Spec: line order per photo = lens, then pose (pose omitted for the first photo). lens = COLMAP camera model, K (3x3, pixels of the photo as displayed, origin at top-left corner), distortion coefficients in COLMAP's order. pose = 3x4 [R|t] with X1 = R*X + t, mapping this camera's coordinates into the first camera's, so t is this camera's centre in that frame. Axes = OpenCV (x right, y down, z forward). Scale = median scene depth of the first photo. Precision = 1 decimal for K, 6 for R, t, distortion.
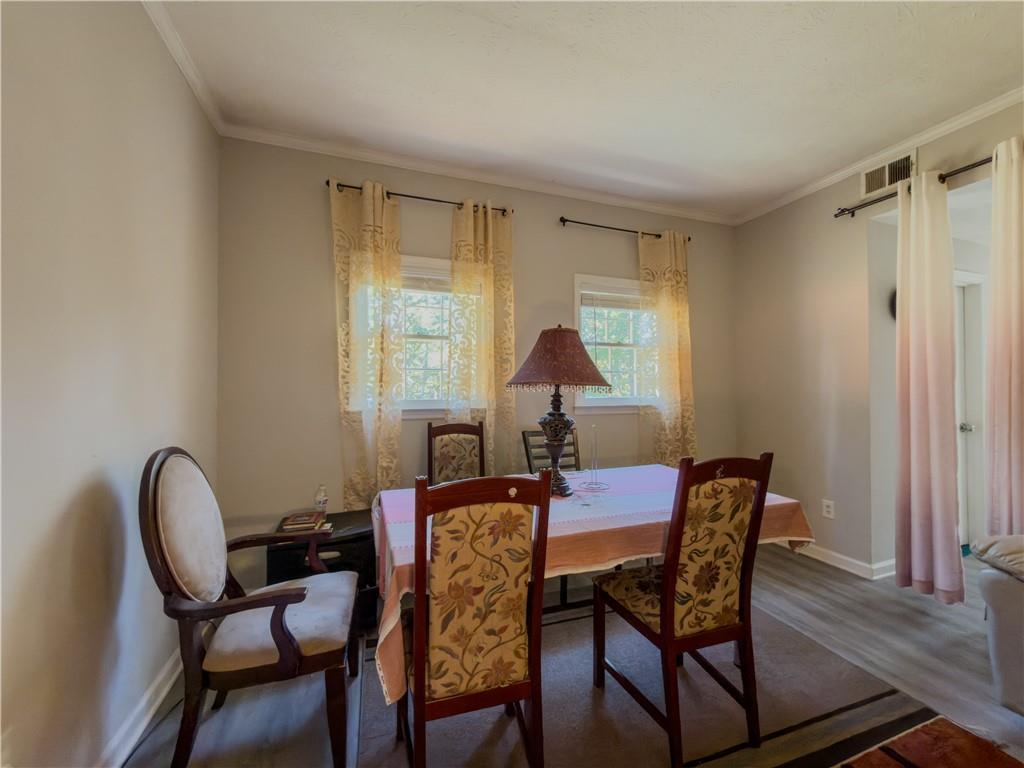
lens RADIAL K [[410.5, 0, 512.5], [0, 410.5, 383.8], [0, 0, 1]] dist [0.000367, -0.000140]
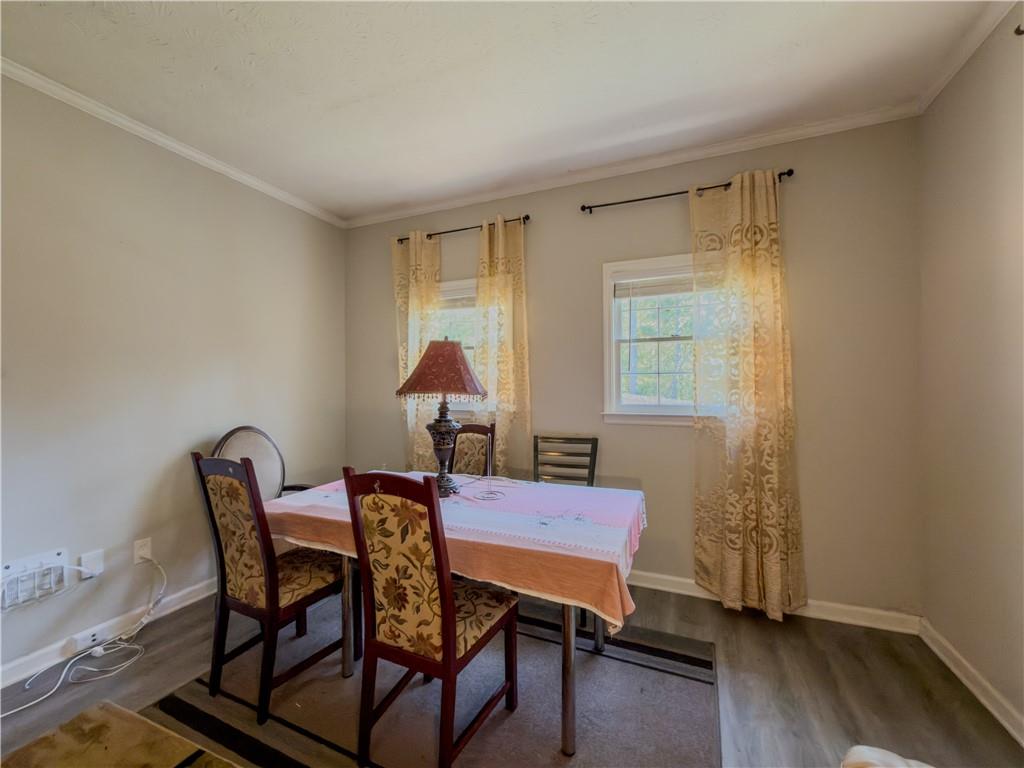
lens RADIAL K [[410.5, 0, 512.5], [0, 410.5, 383.8], [0, 0, 1]] dist [0.000367, -0.000140]
pose [[0.735141, -0.004262, -0.677901, 0.817782], [0.009478, 0.999947, 0.003992, -0.019580], [0.677848, -0.009359, 0.735142, 0.286173]]
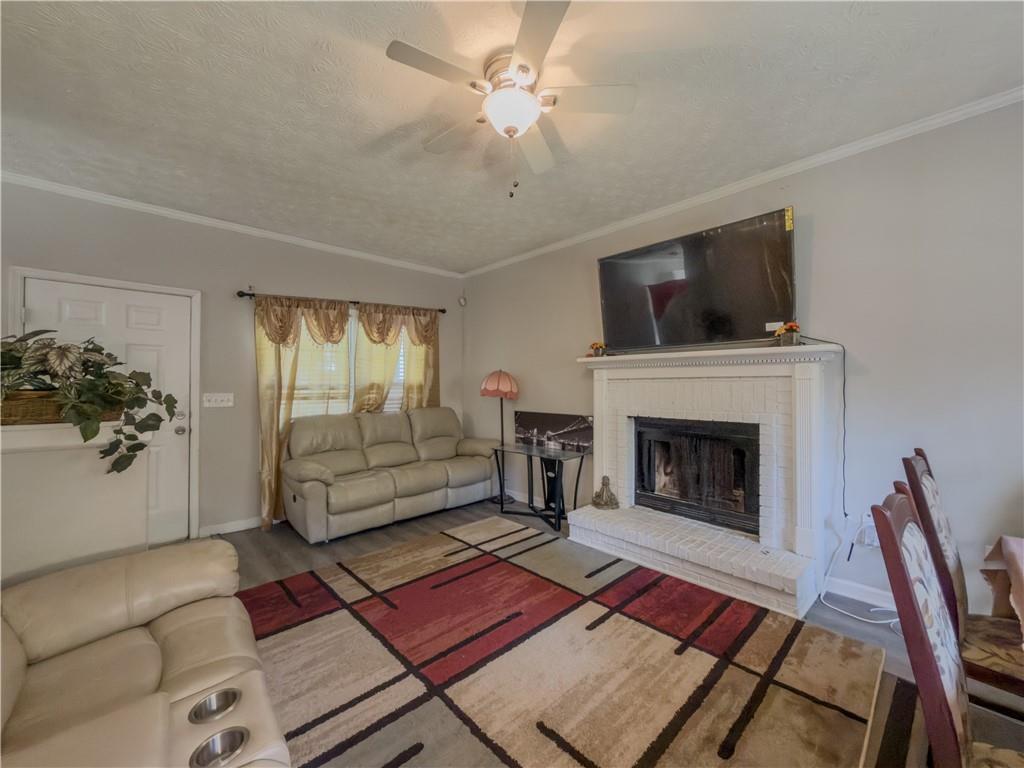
lens RADIAL K [[410.5, 0, 512.5], [0, 410.5, 383.8], [0, 0, 1]] dist [0.000367, -0.000140]
pose [[-0.918988, 0.005020, -0.394254, 0.831846], [0.008367, 0.999942, -0.006773, -0.012652], [0.394197, -0.009523, -0.918976, 0.819984]]
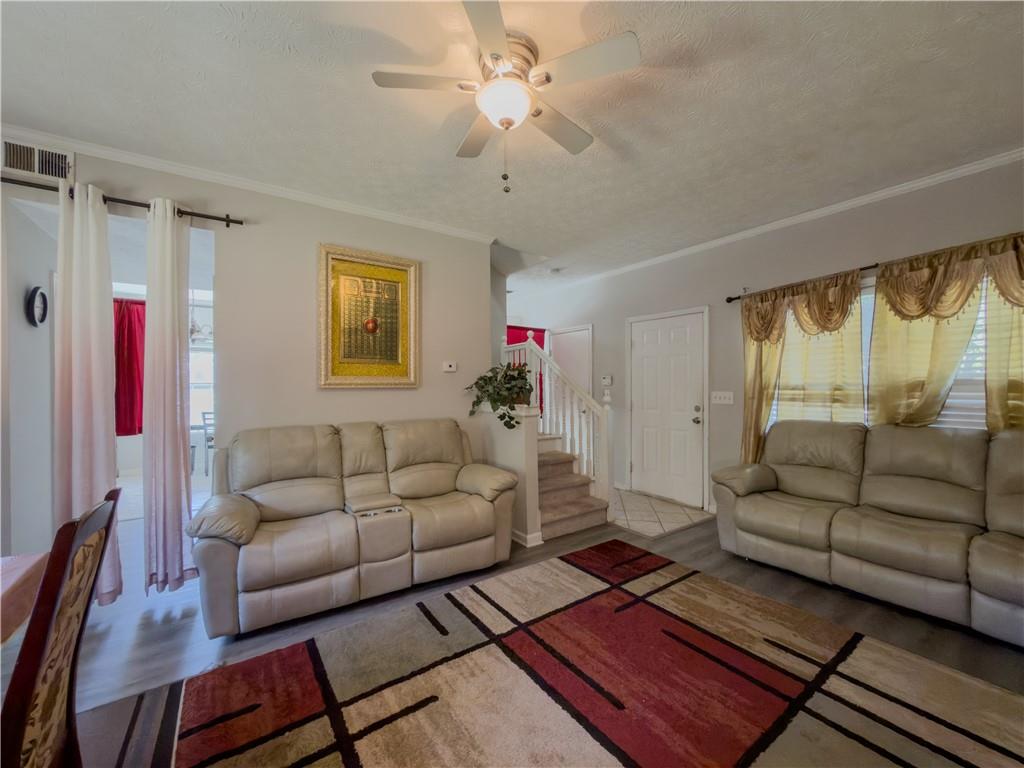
lens RADIAL K [[410.5, 0, 512.5], [0, 410.5, 383.8], [0, 0, 1]] dist [0.000367, -0.000140]
pose [[-0.259865, 0.004747, 0.965633, -0.232547], [0.001381, 0.999989, -0.004544, -0.023587], [-0.965644, 0.000153, -0.259869, 0.269261]]
